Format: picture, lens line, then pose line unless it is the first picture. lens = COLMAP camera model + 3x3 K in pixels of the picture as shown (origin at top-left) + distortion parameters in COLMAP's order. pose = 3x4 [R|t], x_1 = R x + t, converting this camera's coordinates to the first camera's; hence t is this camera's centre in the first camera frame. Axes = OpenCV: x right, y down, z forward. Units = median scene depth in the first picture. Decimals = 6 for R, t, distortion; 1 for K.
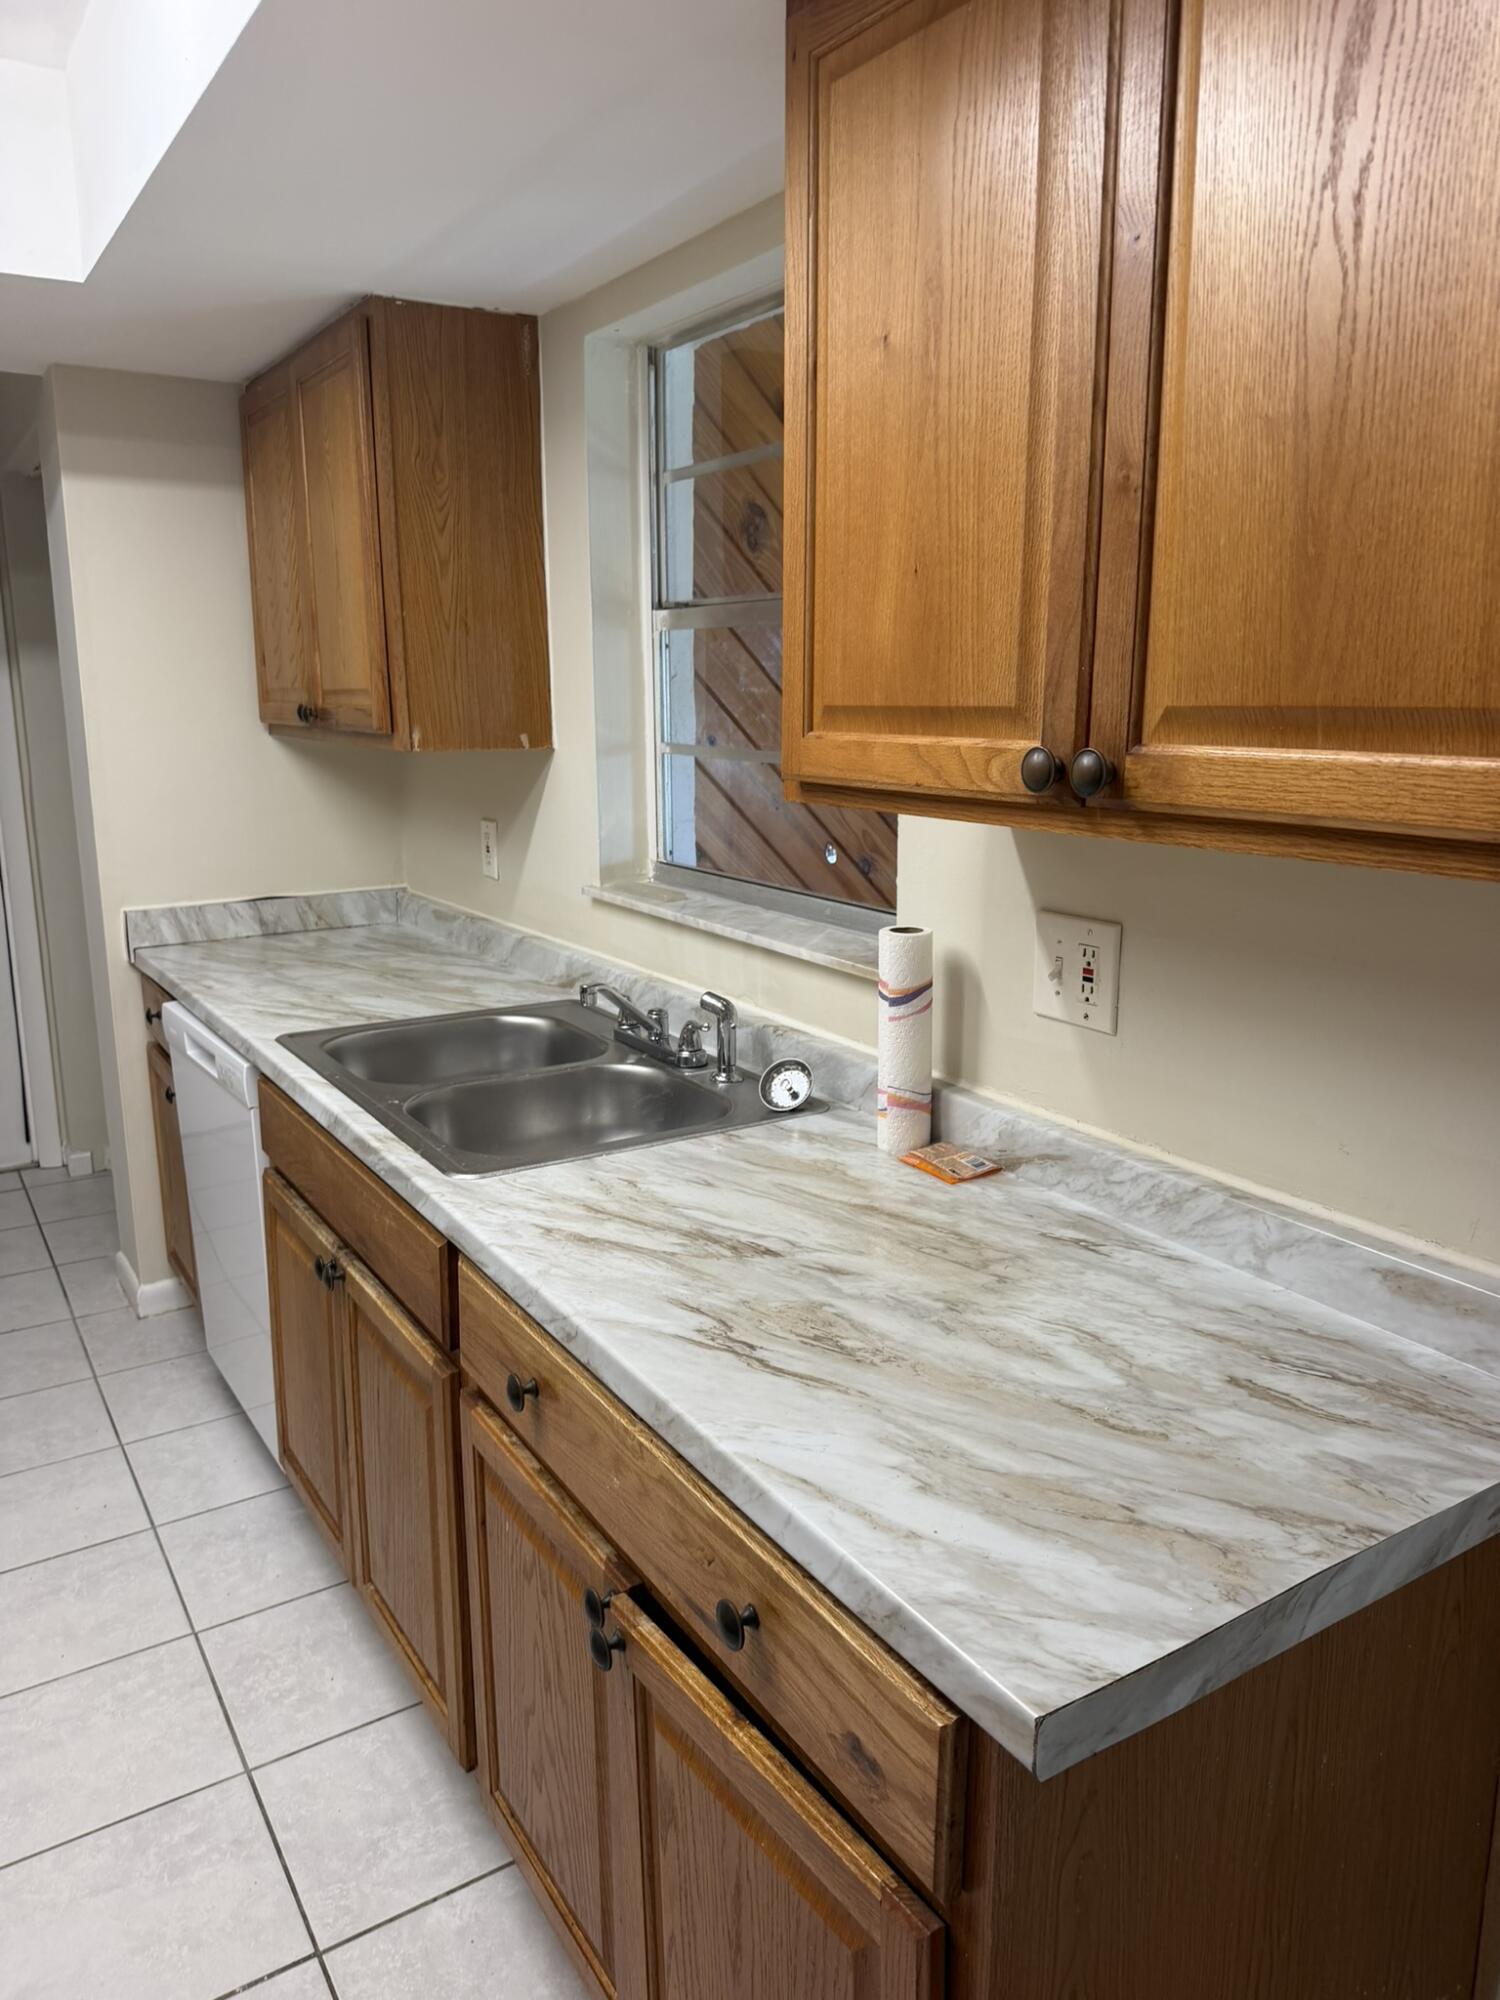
lens RADIAL K [[1417.7, 0, 752.6], [0, 1417.7, 979.0], [0, 0, 1]] dist [0.003619, -0.034401]
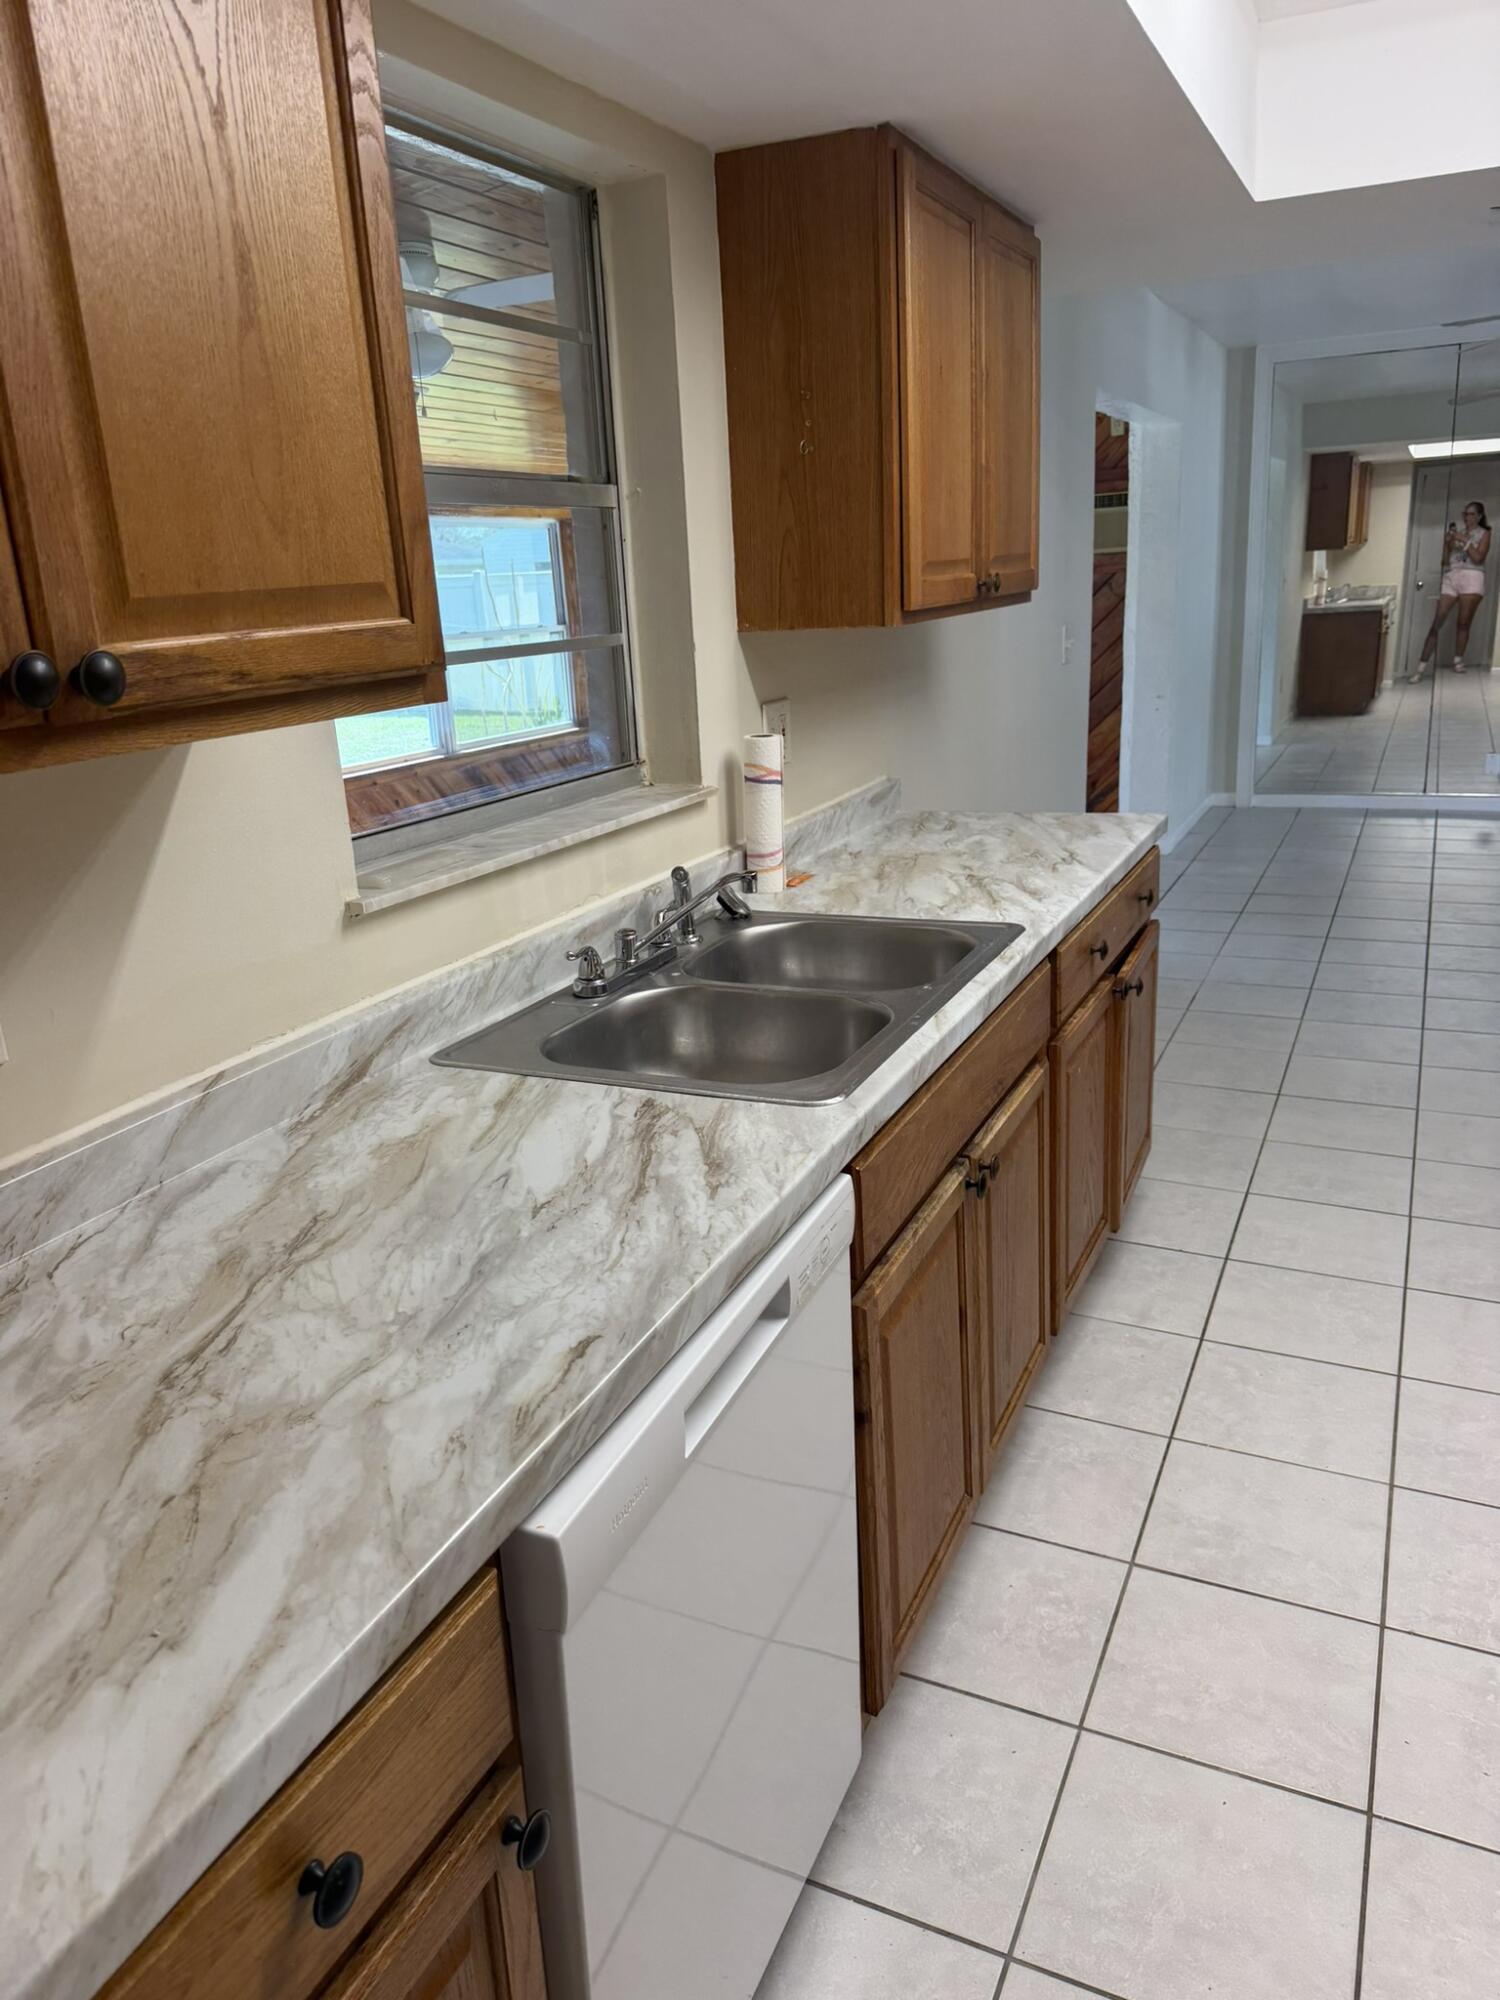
lens RADIAL K [[1353.2, 0, 742.6], [0, 1353.2, 938.2], [0, 0, 1]] dist [0.001625, -0.073804]
pose [[-0.521303, -0.202699, 0.828949, -0.796009], [0.235955, 0.899275, 0.368280, -0.263742], [-0.820103, 0.387580, -0.420966, 1.237979]]
